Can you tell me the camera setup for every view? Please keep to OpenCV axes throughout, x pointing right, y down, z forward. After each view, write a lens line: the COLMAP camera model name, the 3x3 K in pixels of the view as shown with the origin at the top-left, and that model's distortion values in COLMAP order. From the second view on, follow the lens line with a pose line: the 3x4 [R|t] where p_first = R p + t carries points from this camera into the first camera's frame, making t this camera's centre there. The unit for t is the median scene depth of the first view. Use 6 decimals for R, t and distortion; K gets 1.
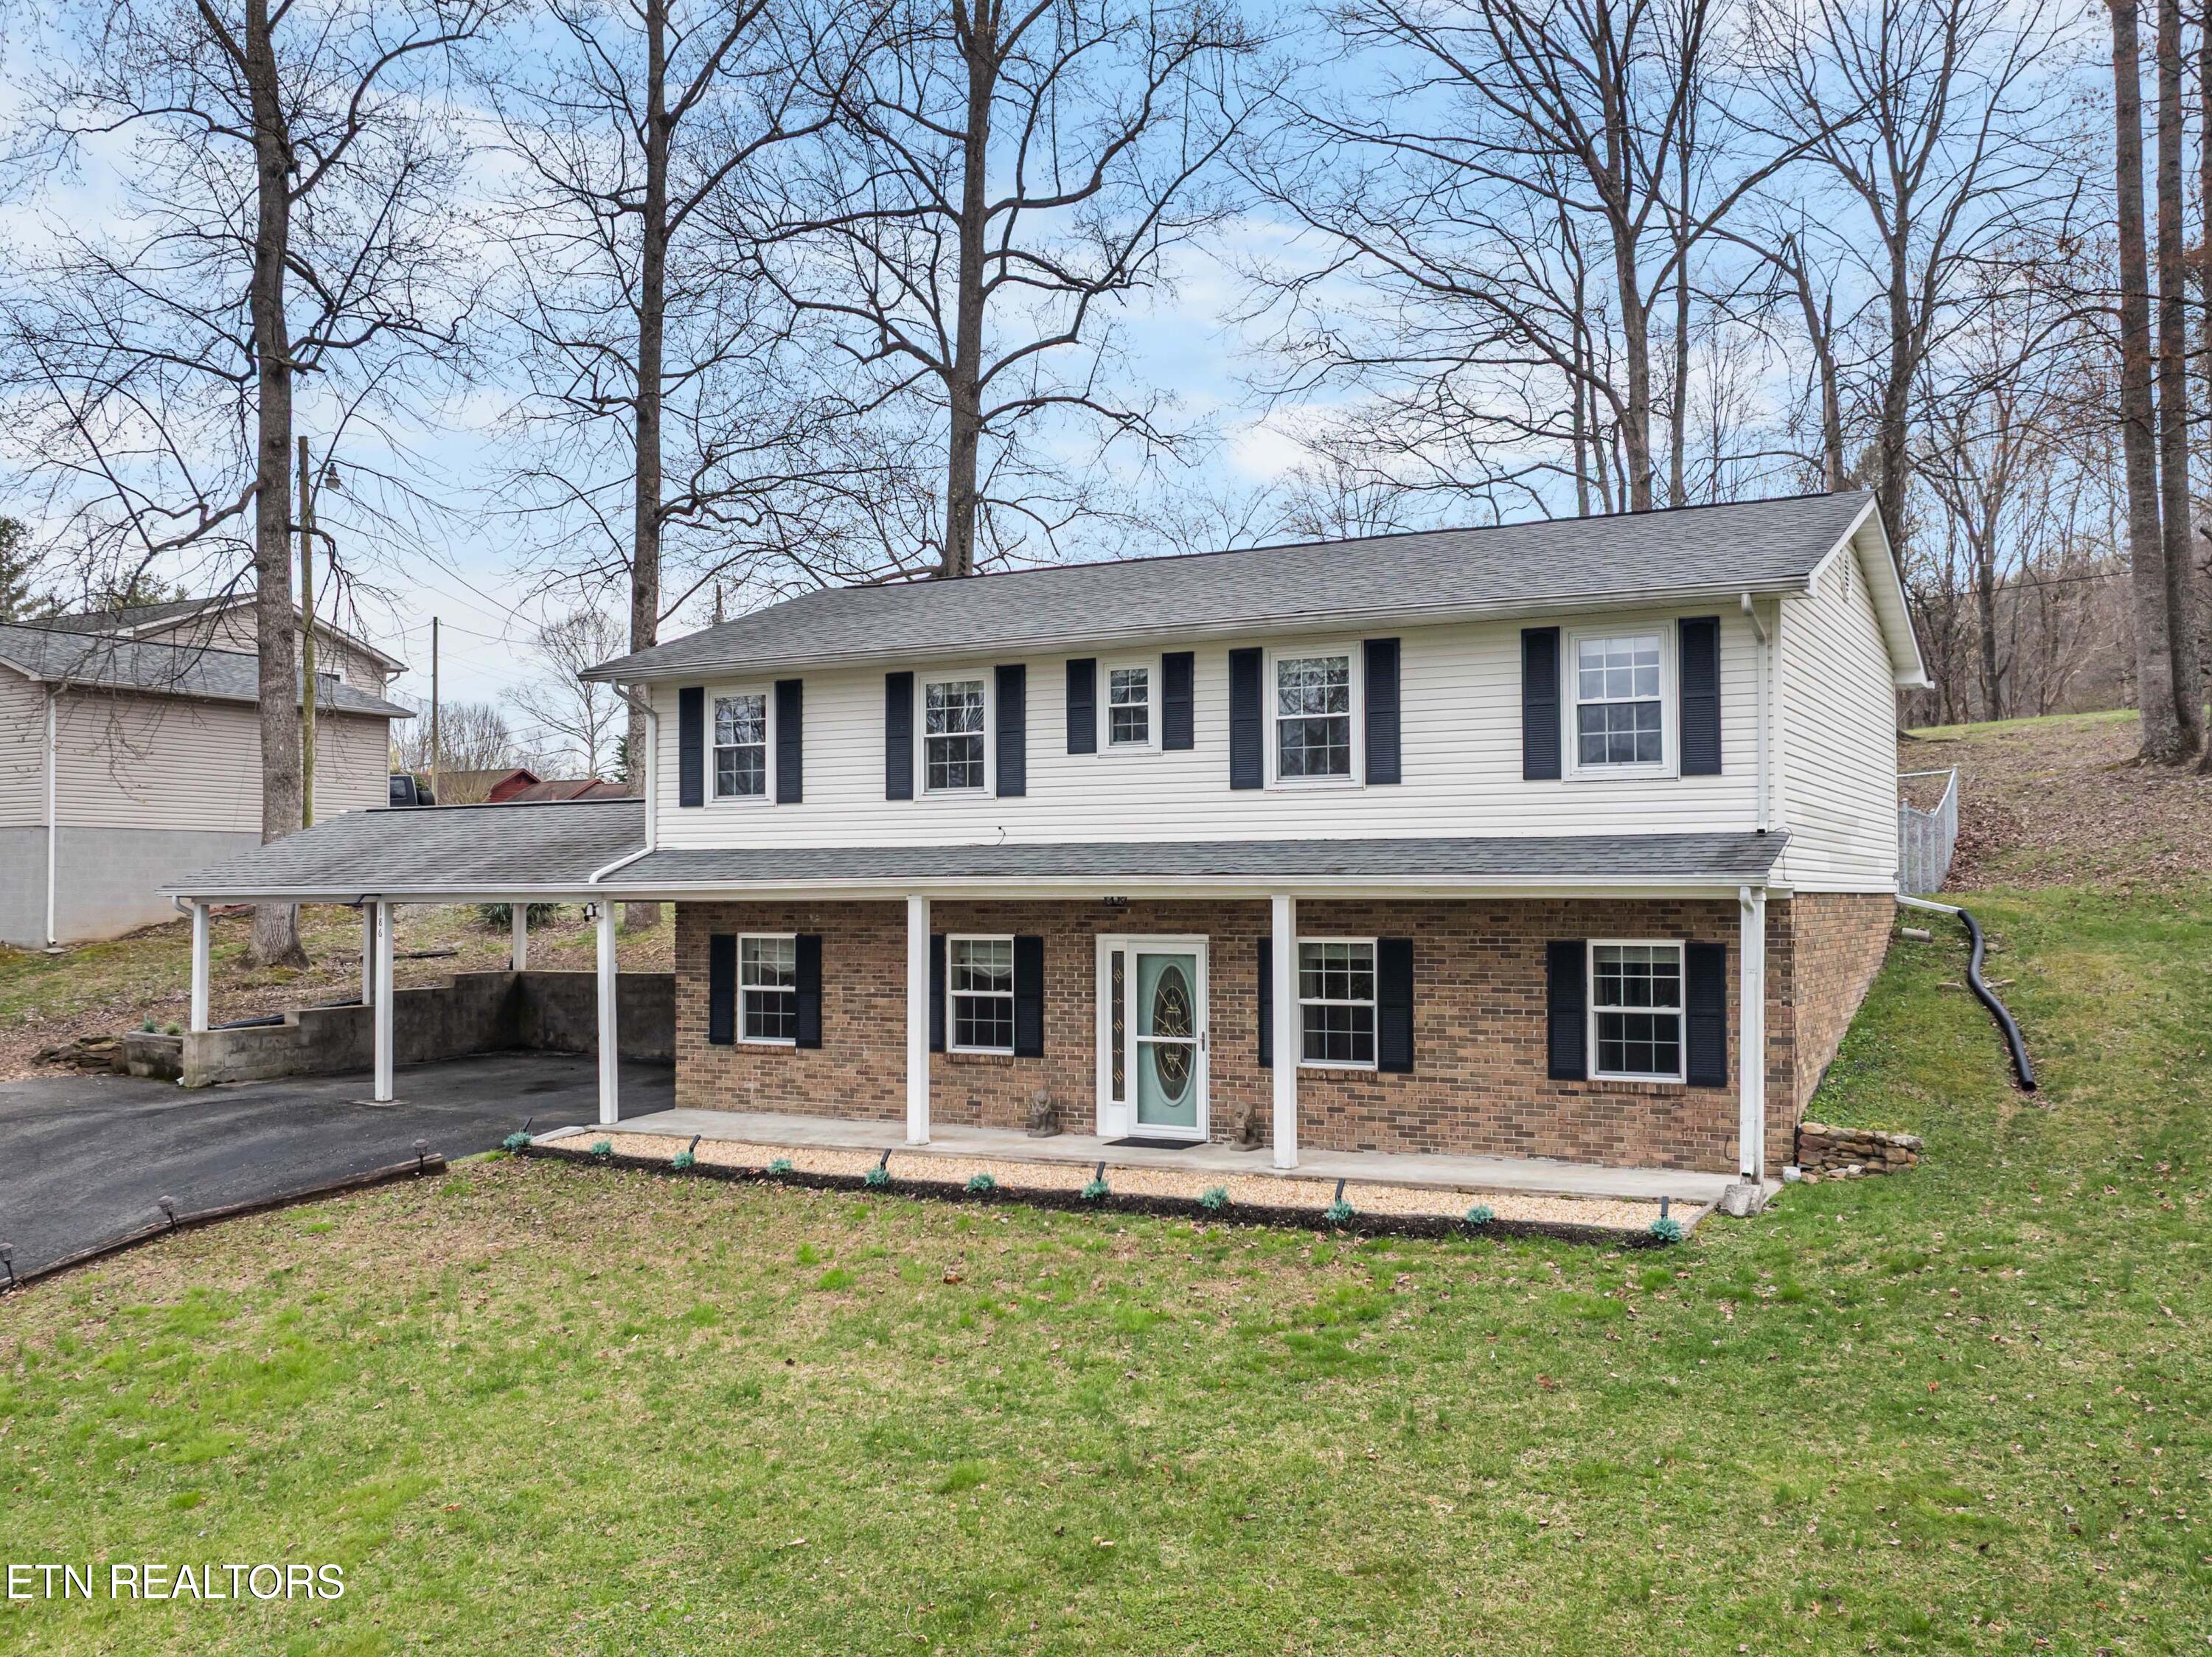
lens RADIAL K [[1976.8, 0, 1068.4], [0, 1976.8, 835.7], [0, 0, 1]] dist [-0.033273, -0.025816]
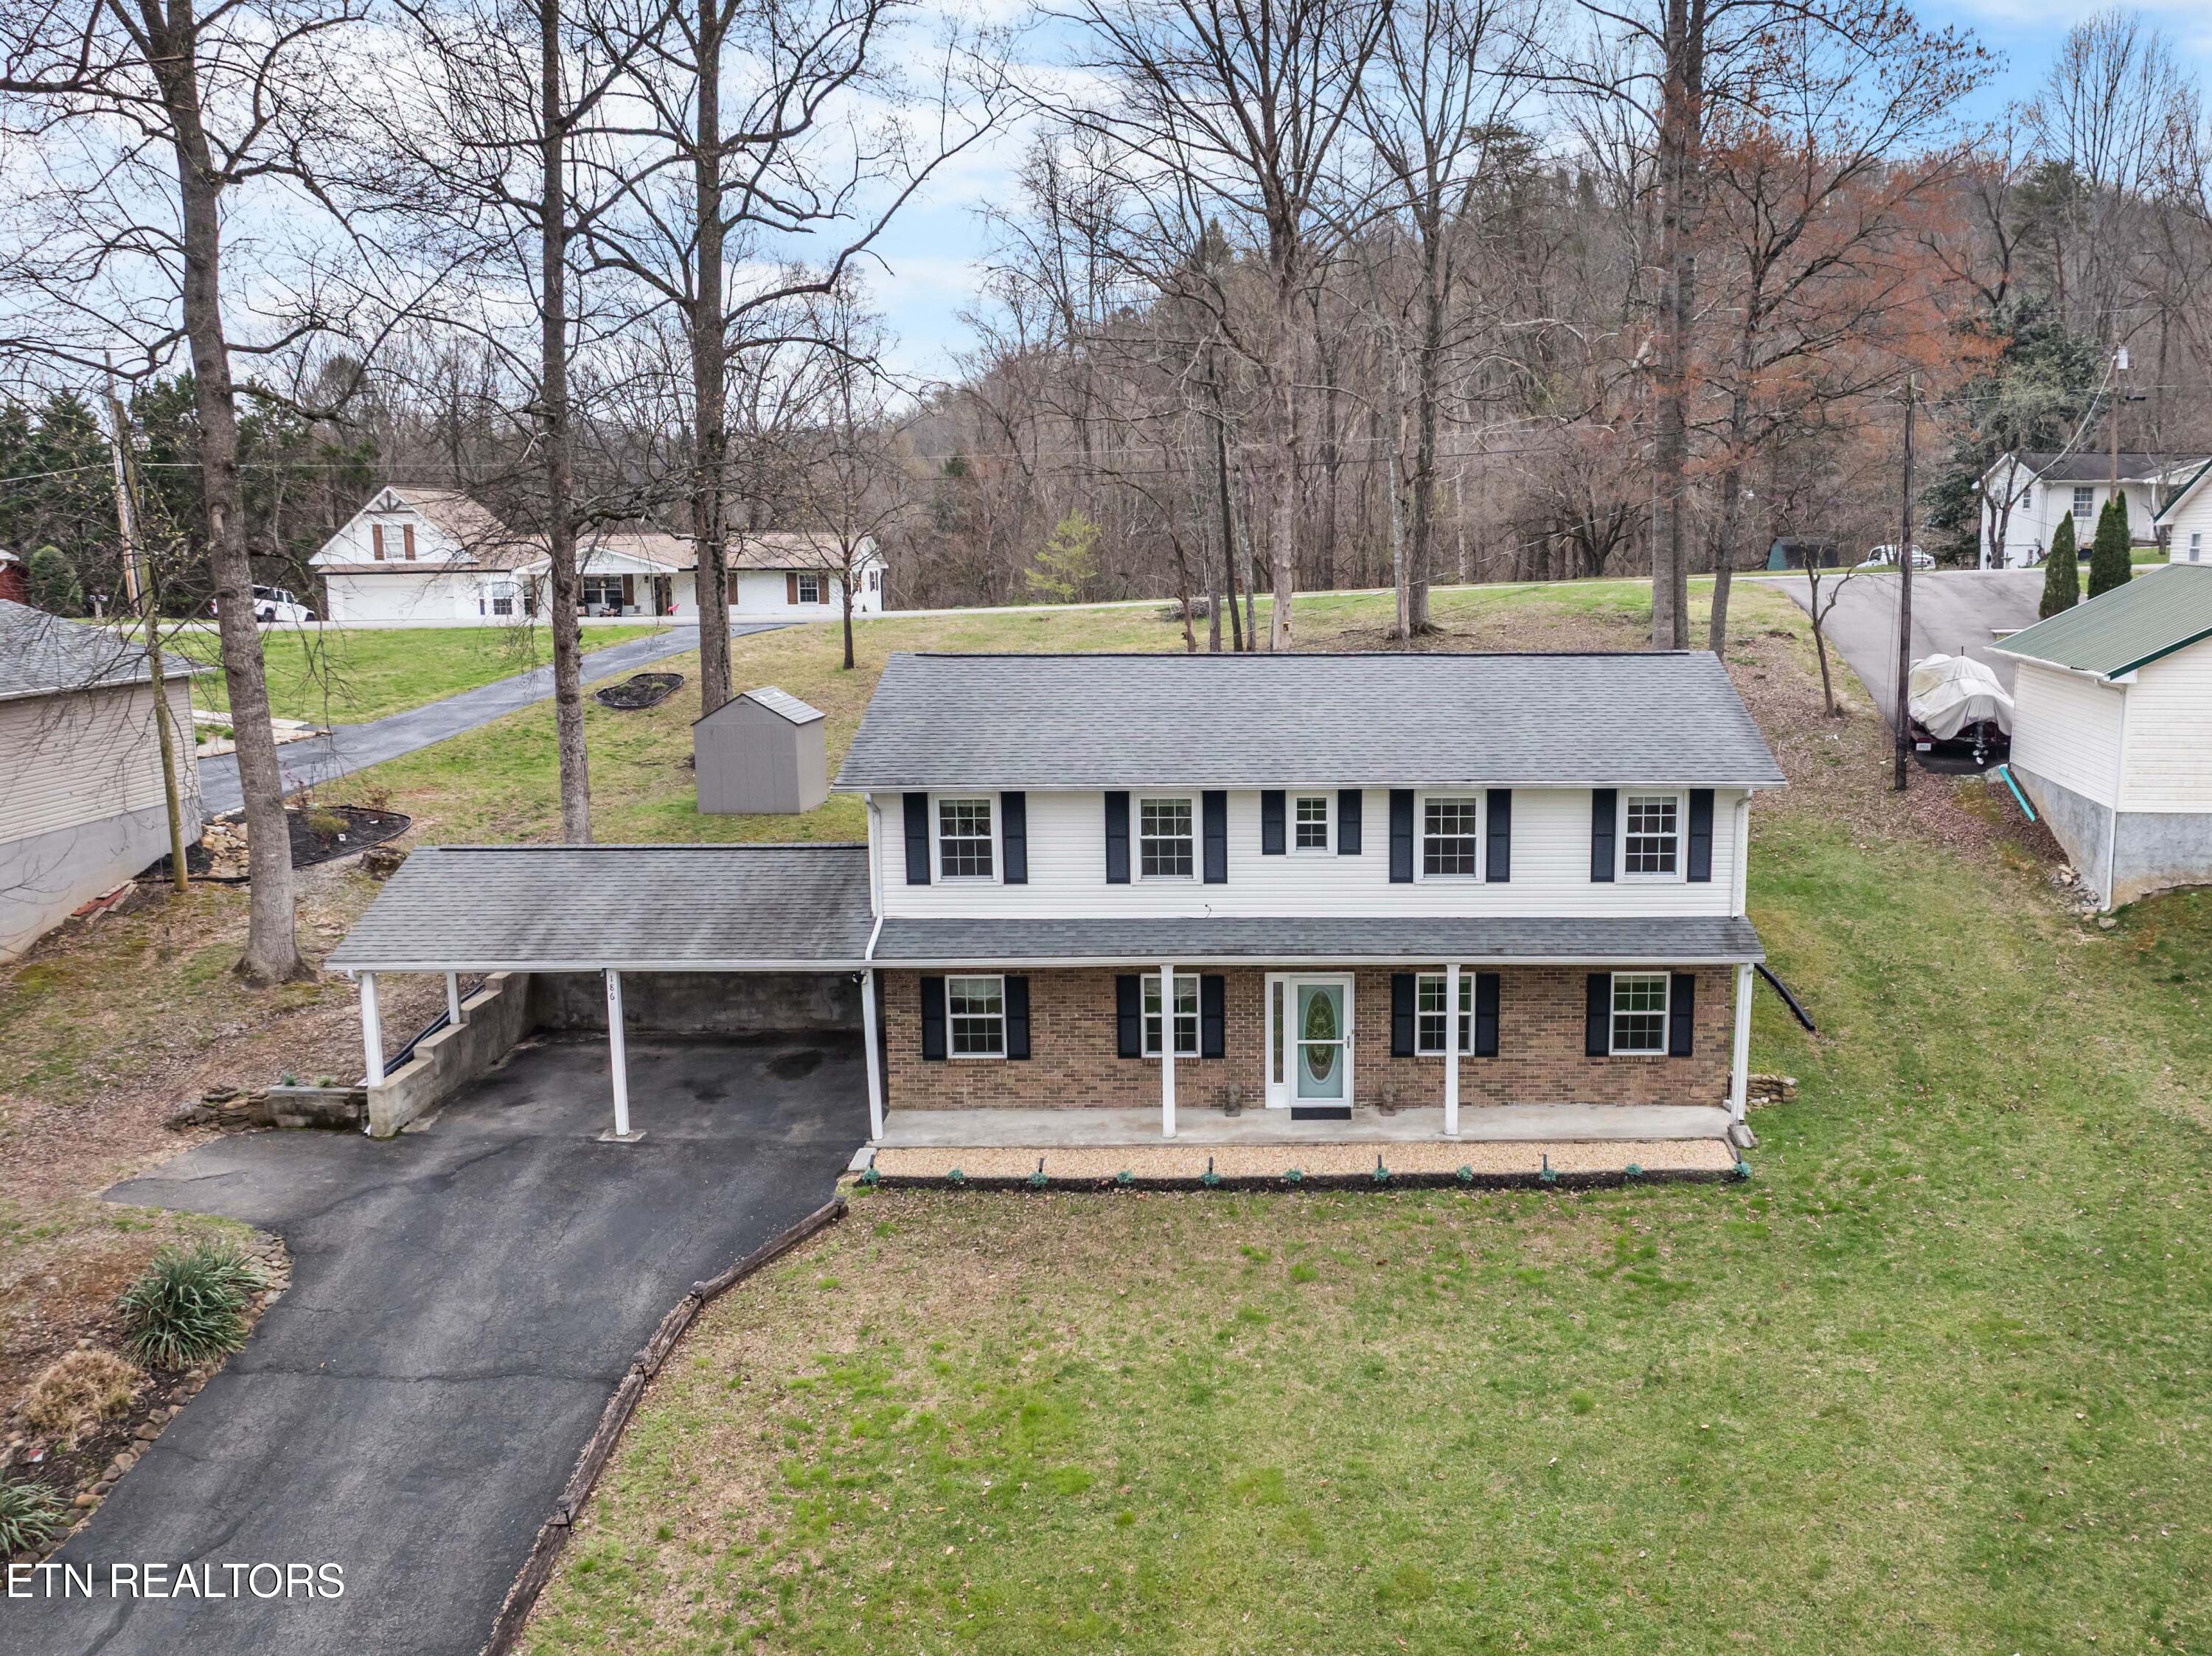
lens RADIAL K [[1944.6, 0, 1284.9], [0, 1944.6, 883.2], [0, 0, 1]] dist [-0.029591, -0.029429]
pose [[0.865571, -0.087110, 0.493151, -0.666142], [-0.015559, 0.979602, 0.200346, -0.297003], [-0.500544, -0.181087, 0.846559, -0.182640]]
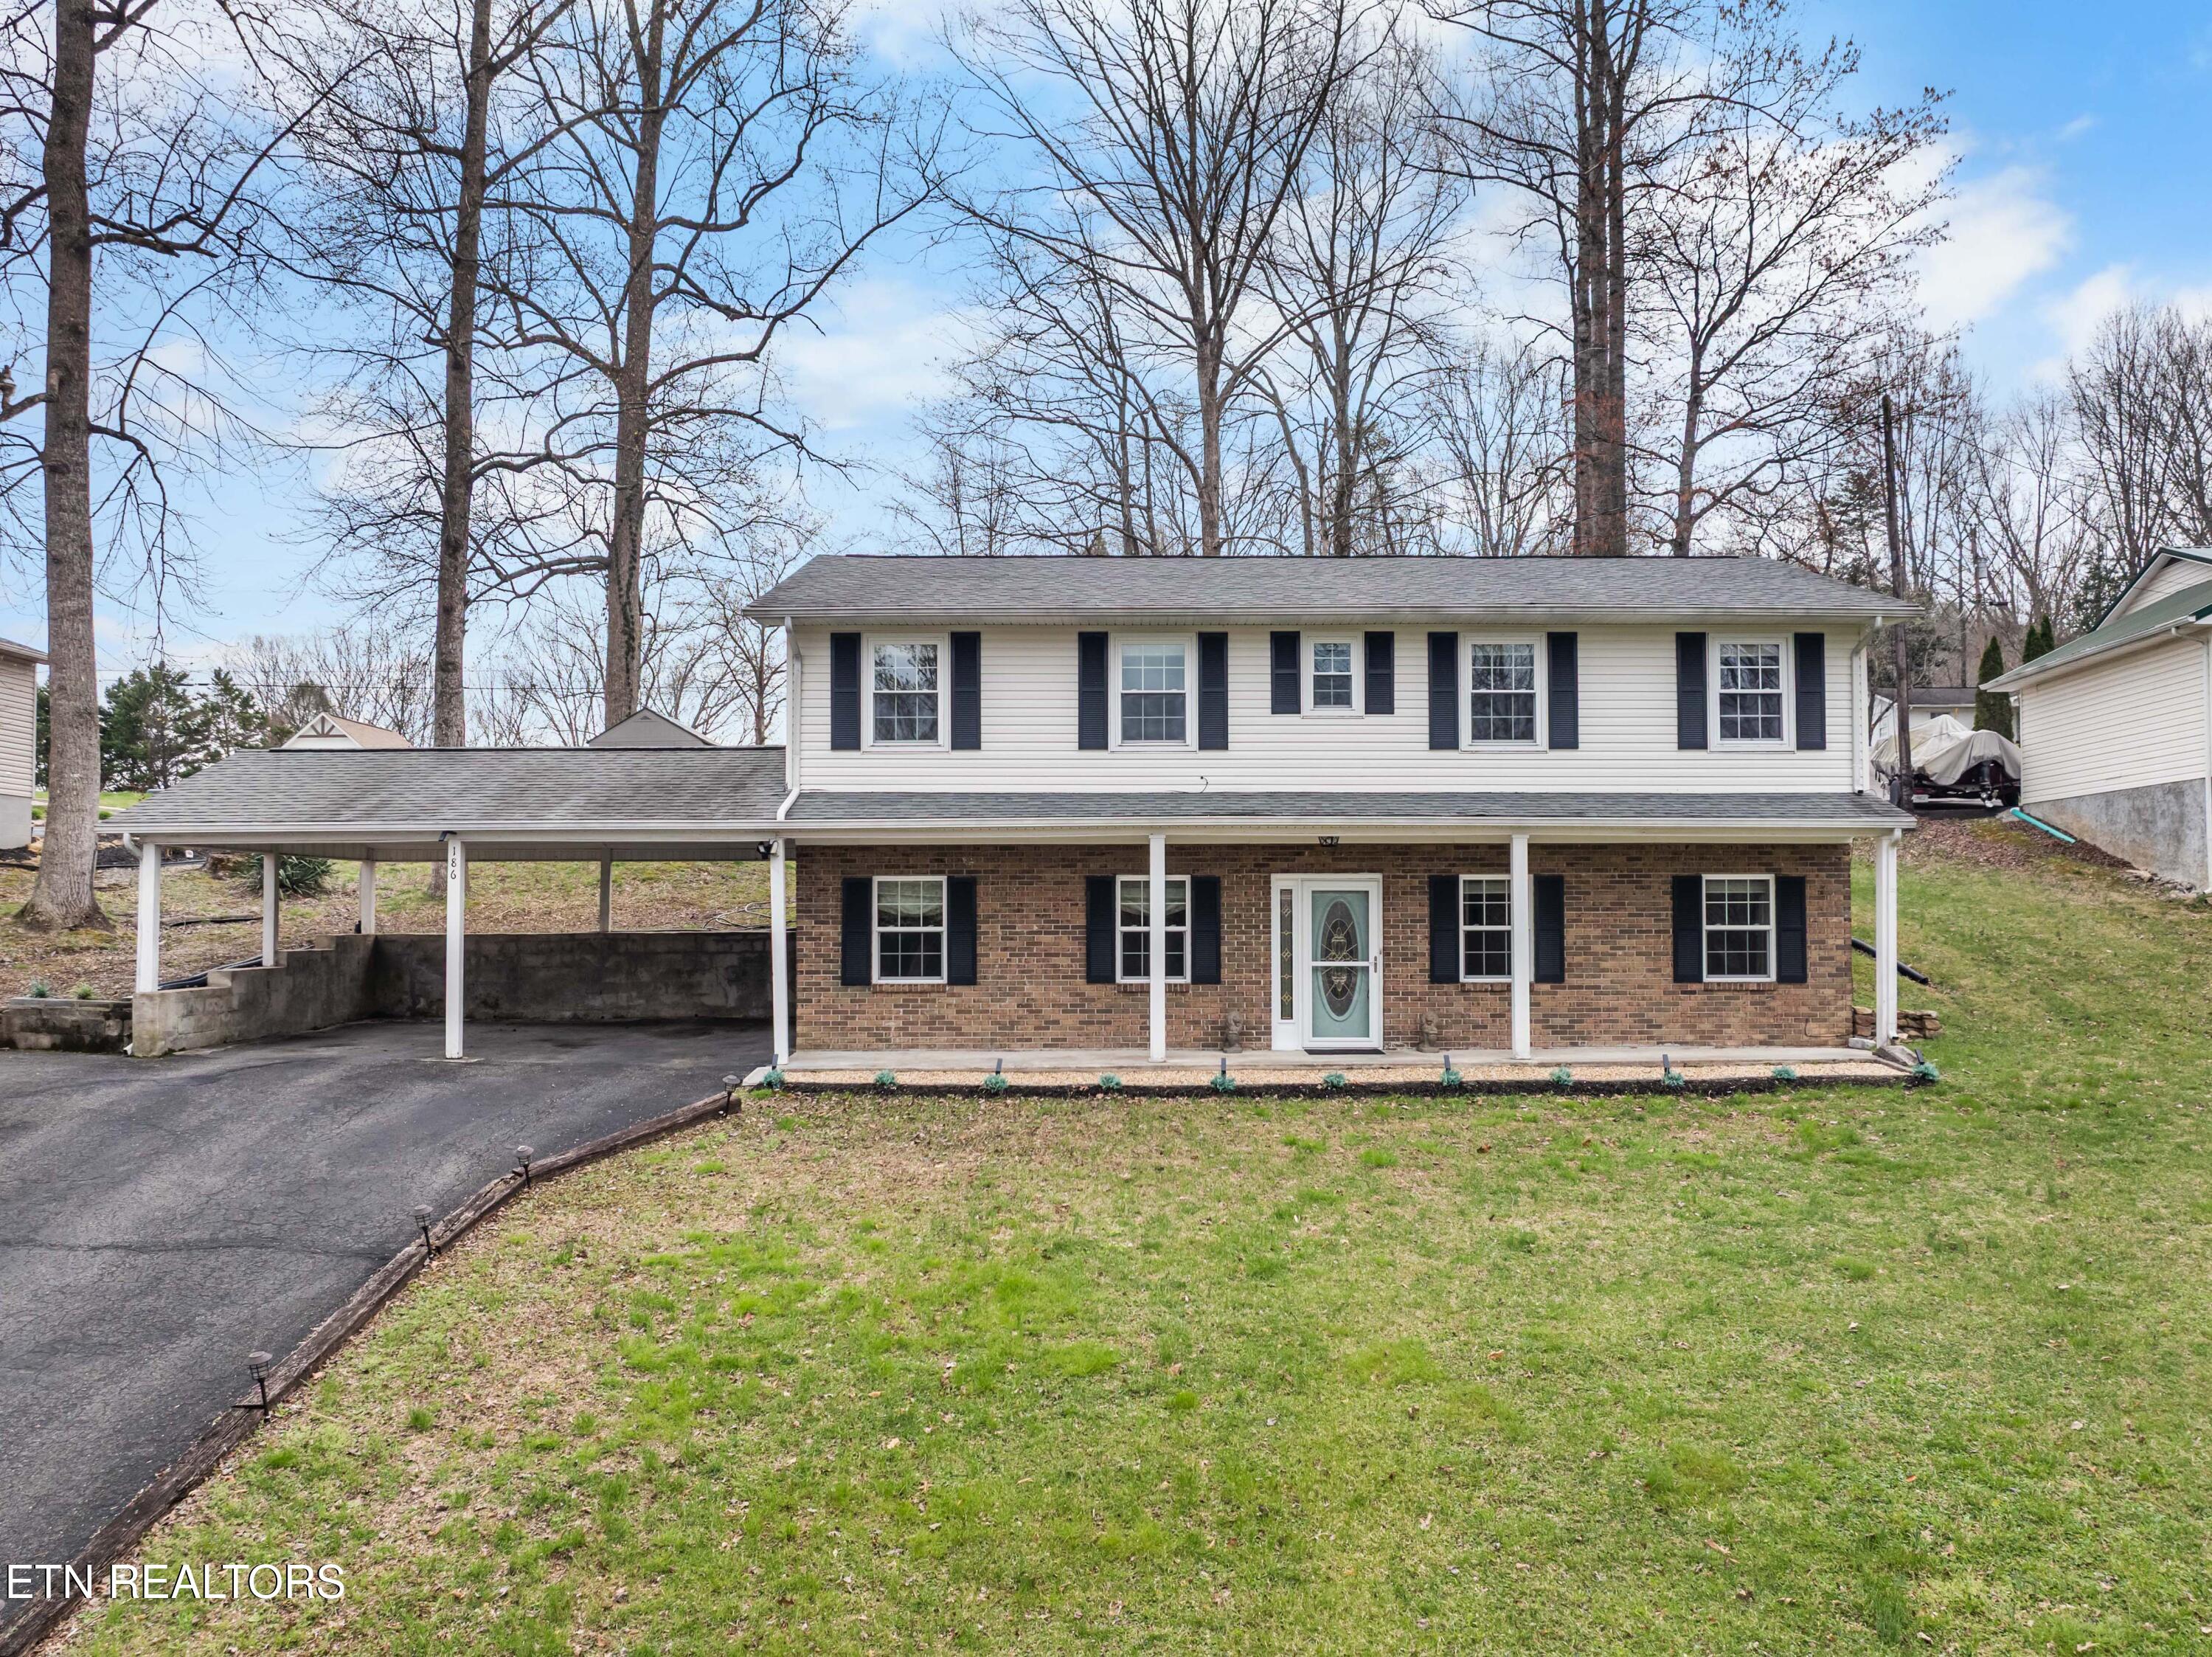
lens RADIAL K [[1720.7, 0, 1122.2], [0, 1720.7, 870.2], [0, 0, 1]] dist [-0.042549, 0.007350]
pose [[0.868399, 0.016194, 0.495602, -0.559863], [-0.016520, 0.999857, -0.003724, 0.053330], [-0.495591, -0.004954, 0.868542, 0.181728]]
